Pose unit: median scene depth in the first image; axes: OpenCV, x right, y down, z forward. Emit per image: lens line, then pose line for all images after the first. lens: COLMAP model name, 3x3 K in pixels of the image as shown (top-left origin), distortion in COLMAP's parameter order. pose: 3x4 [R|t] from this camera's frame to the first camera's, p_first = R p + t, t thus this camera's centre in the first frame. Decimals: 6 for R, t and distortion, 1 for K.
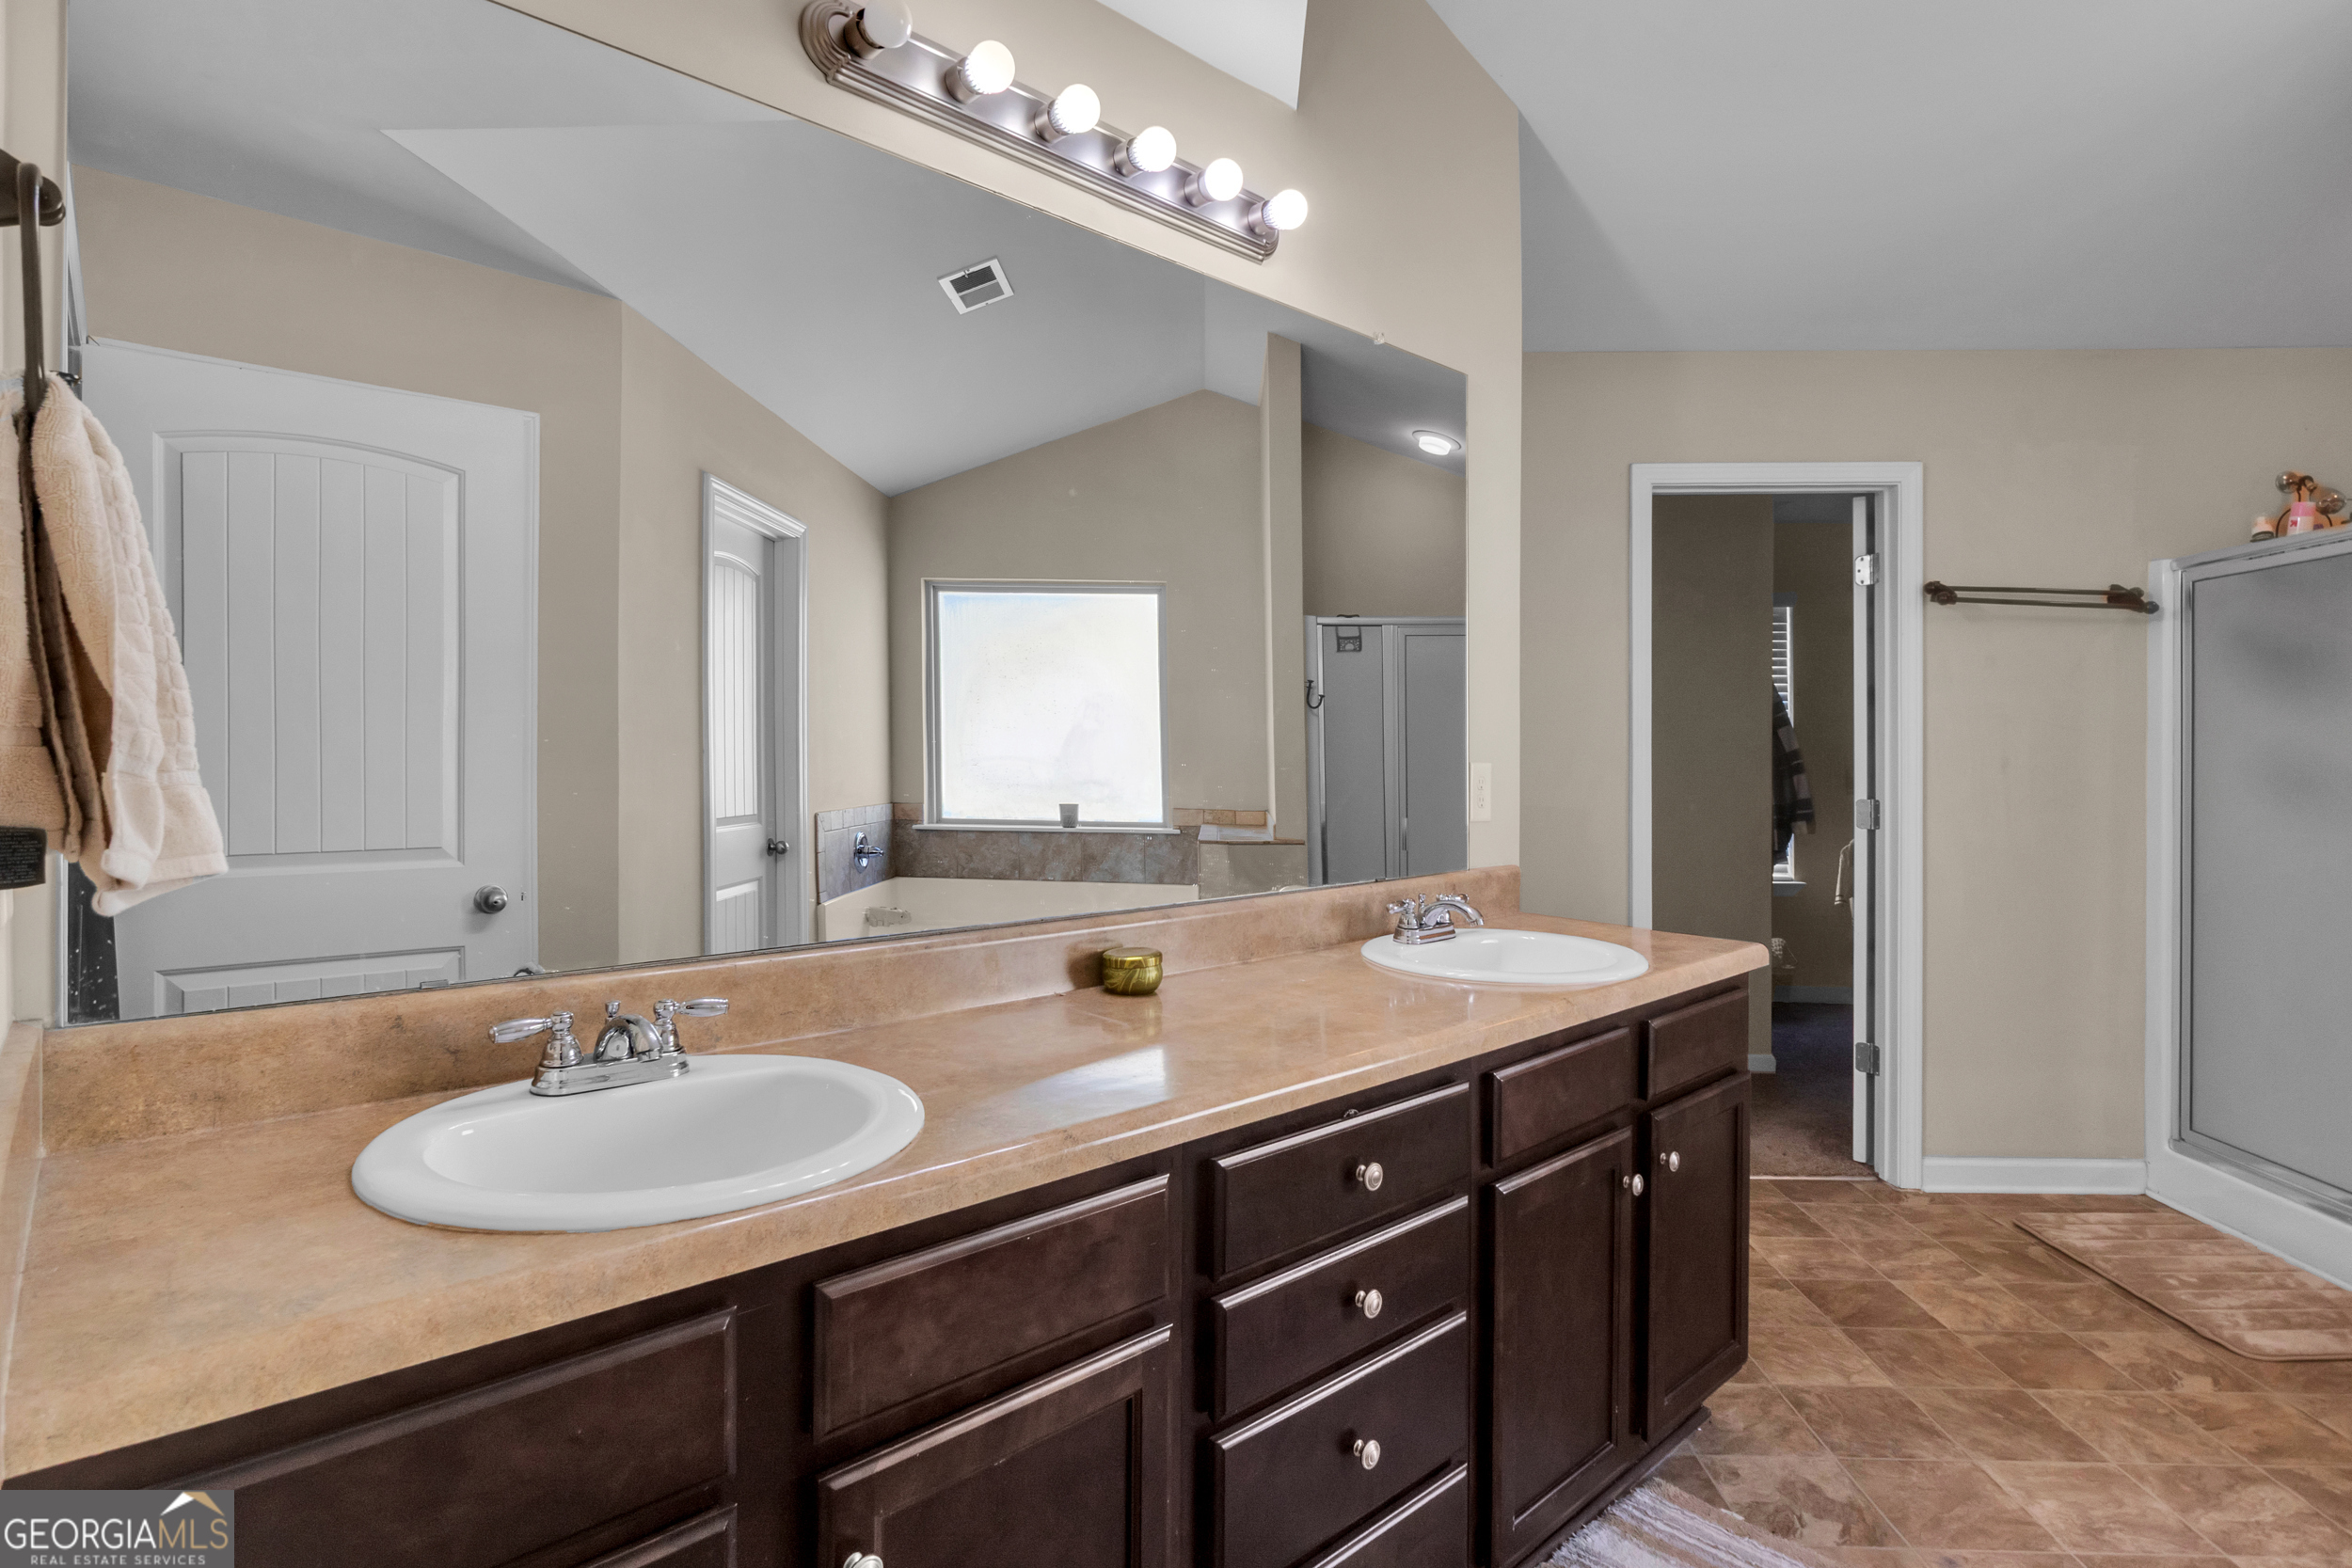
lens RADIAL K [[1201.2, 0, 1175.5], [0, 1201.2, 773.6], [0, 0, 1]] dist [-0.006561, -0.002344]
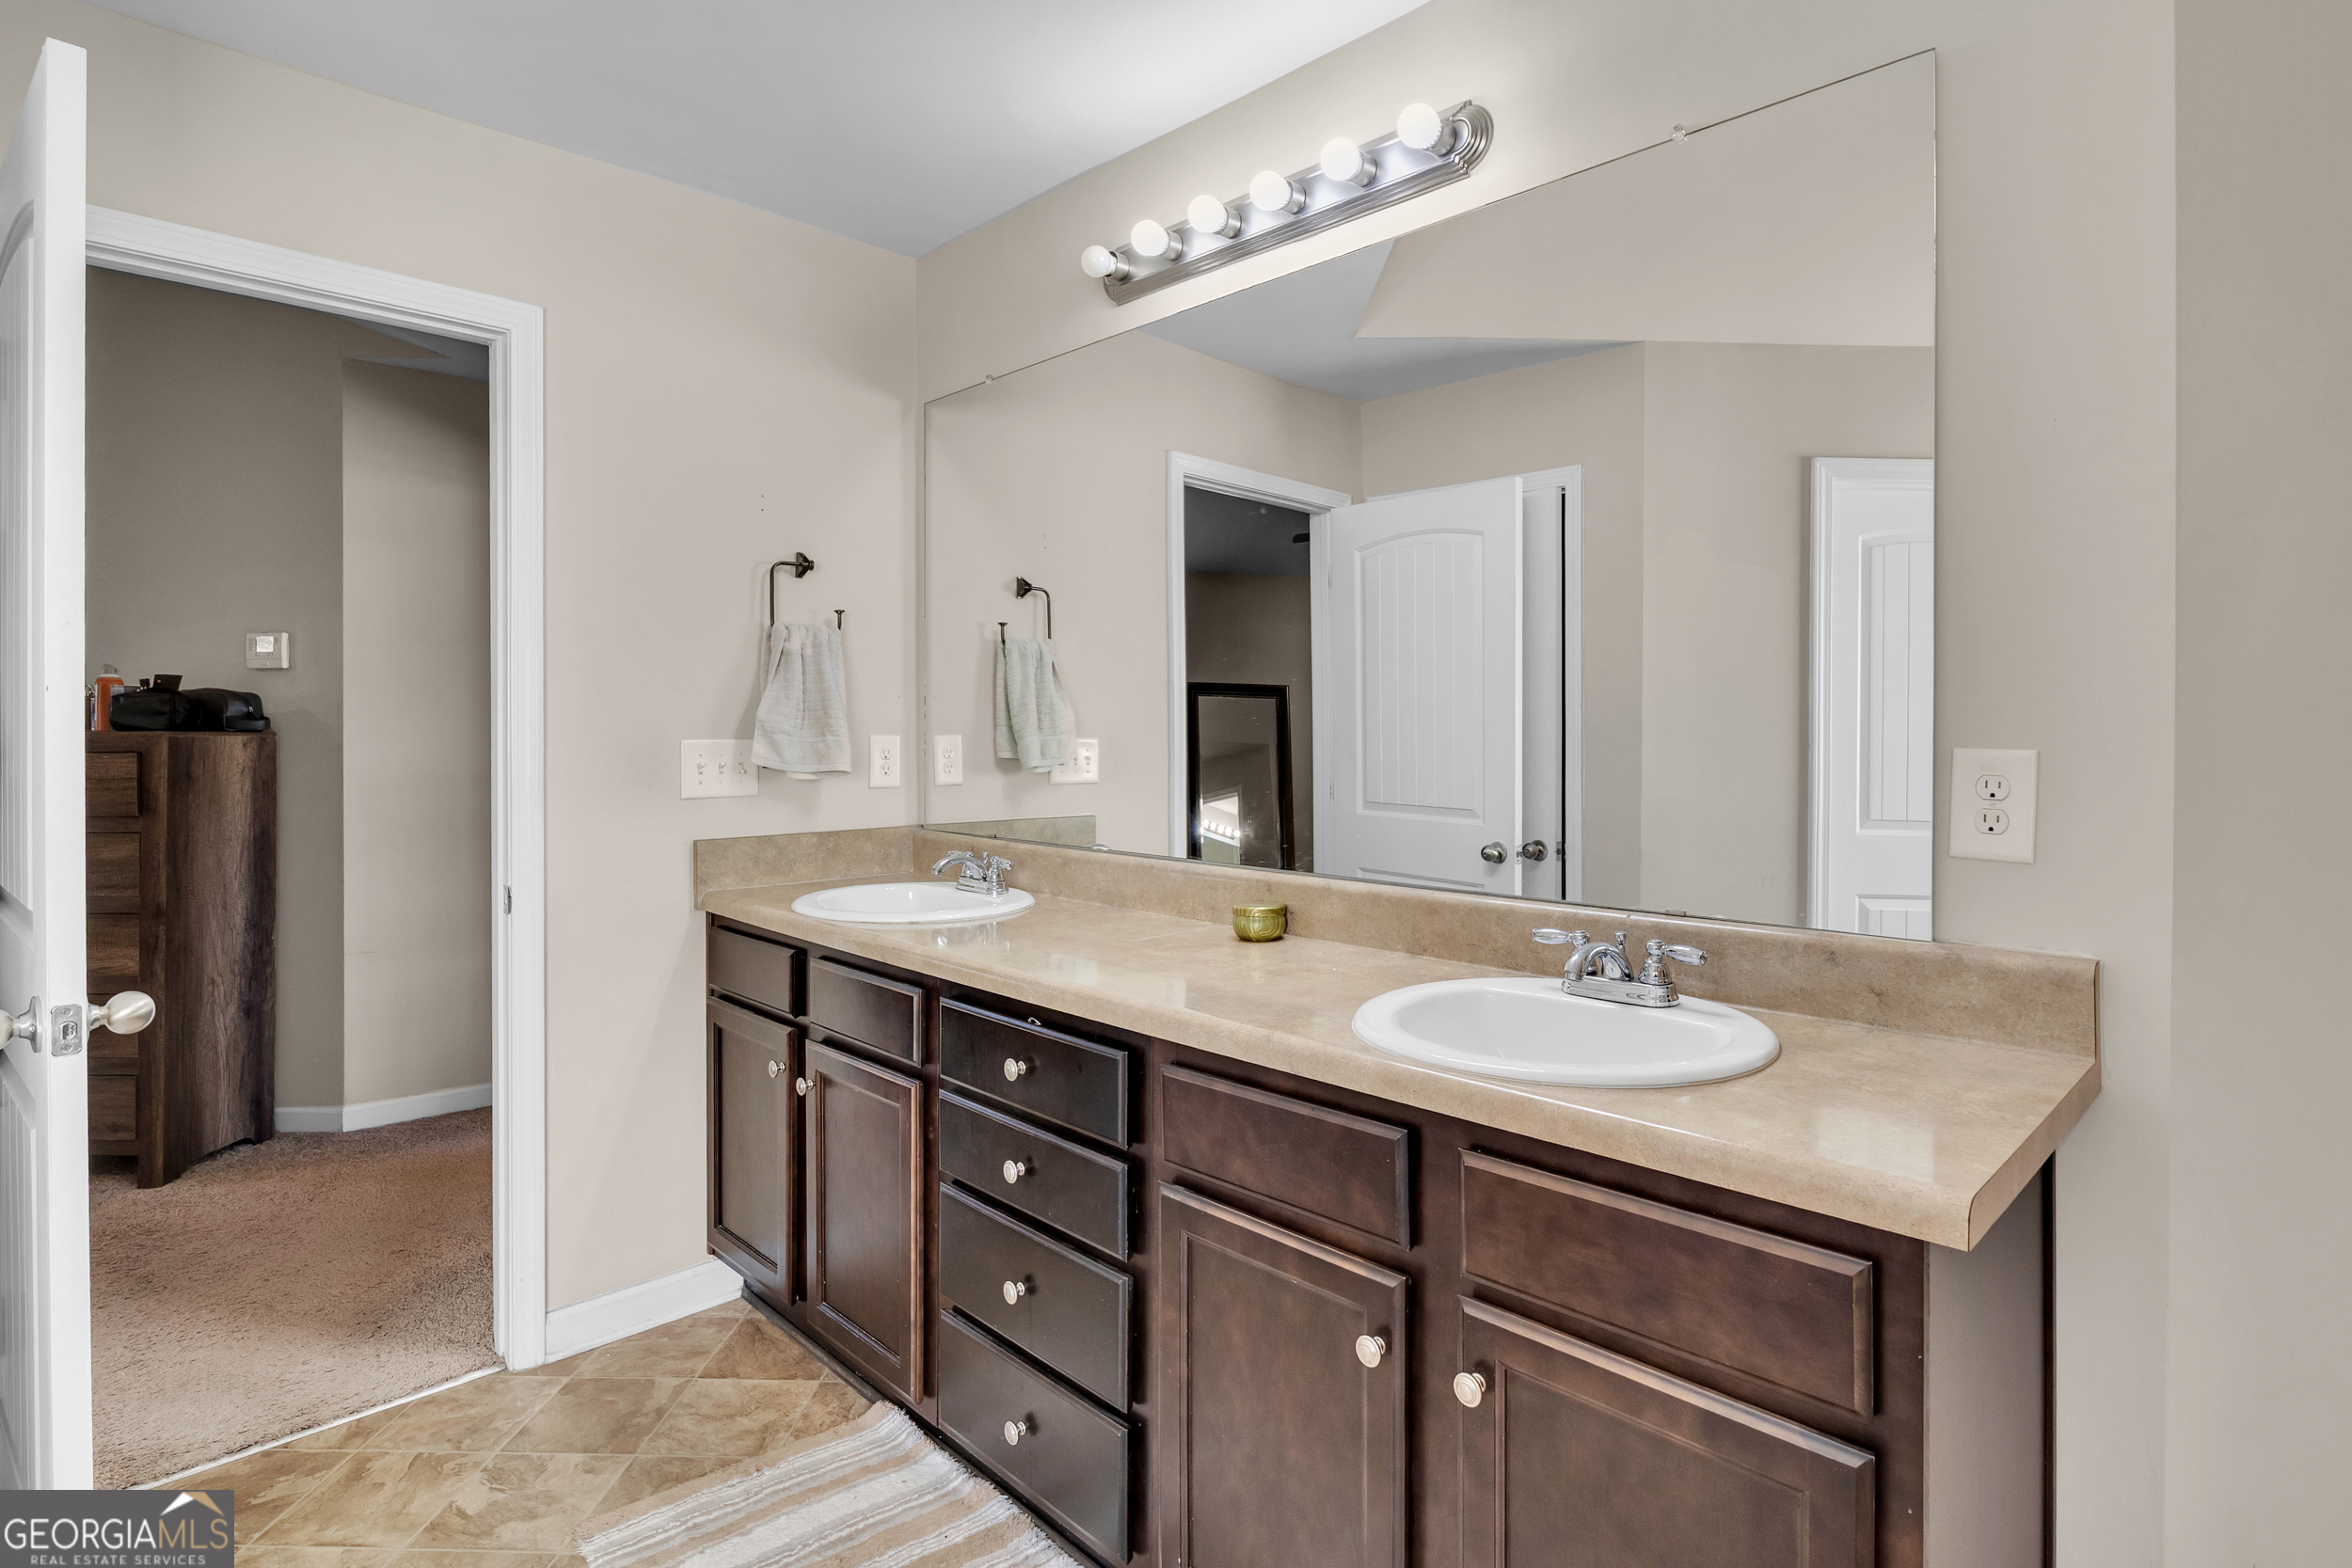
lens RADIAL K [[1201.2, 0, 1182.9], [0, 1201.2, 769.4], [0, 0, 1]] dist [-0.006561, -0.002344]
pose [[0.011371, 0.017611, -0.999780, 1.673295], [-0.019065, 0.999667, 0.017393, -0.005304], [0.999754, 0.018863, 0.011703, 1.469033]]
